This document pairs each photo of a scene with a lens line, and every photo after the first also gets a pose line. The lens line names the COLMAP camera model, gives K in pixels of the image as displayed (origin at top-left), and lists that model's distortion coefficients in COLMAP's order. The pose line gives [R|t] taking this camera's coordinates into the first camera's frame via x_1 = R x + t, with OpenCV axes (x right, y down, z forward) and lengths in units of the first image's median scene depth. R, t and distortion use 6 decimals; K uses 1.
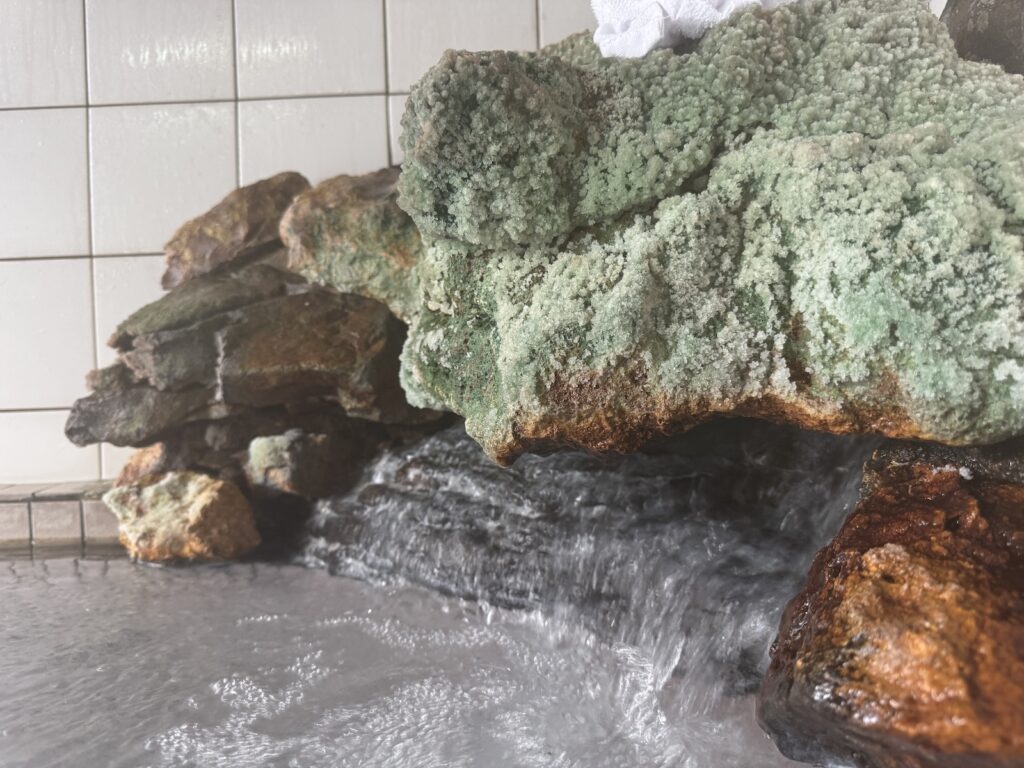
lens RADIAL K [[724.2, 0, 512.0], [0, 724.2, 384.0], [0, 0, 1]] dist [0.176284, -0.425604]
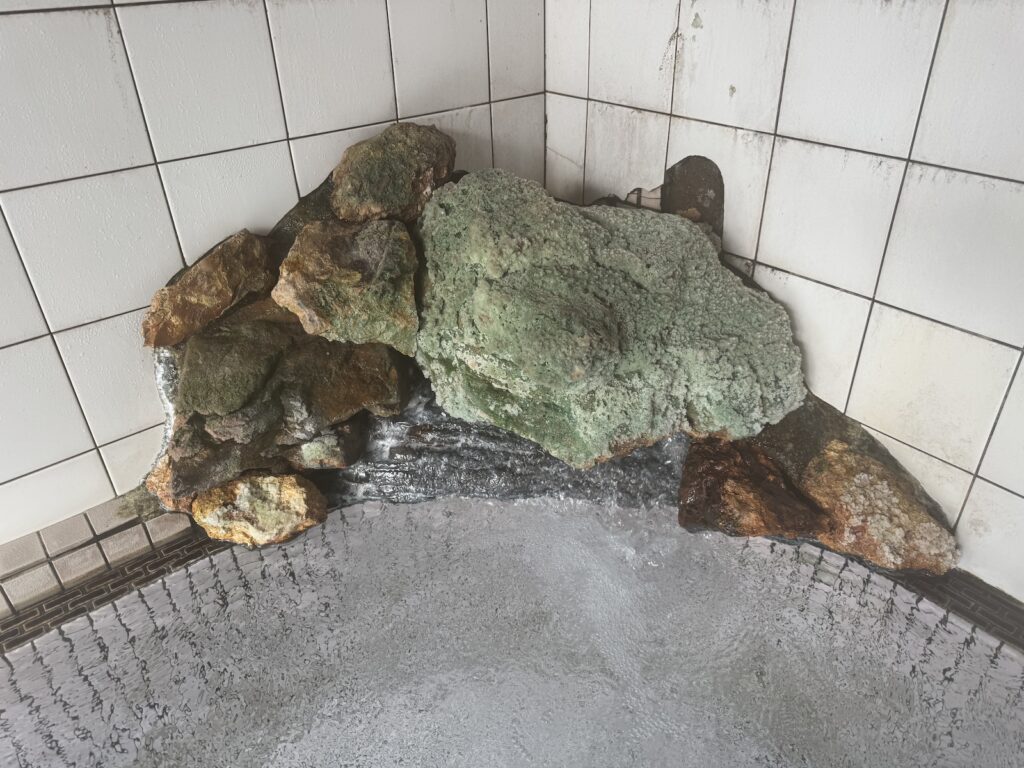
lens RADIAL K [[724.2, 0, 512.0], [0, 724.2, 384.0], [0, 0, 1]] dist [0.176284, -0.425604]
pose [[0.758601, -0.332330, 0.560430, -1.552321], [0.008357, 0.865033, 0.501646, -1.446263], [-0.651502, -0.375865, 0.658992, -0.356608]]
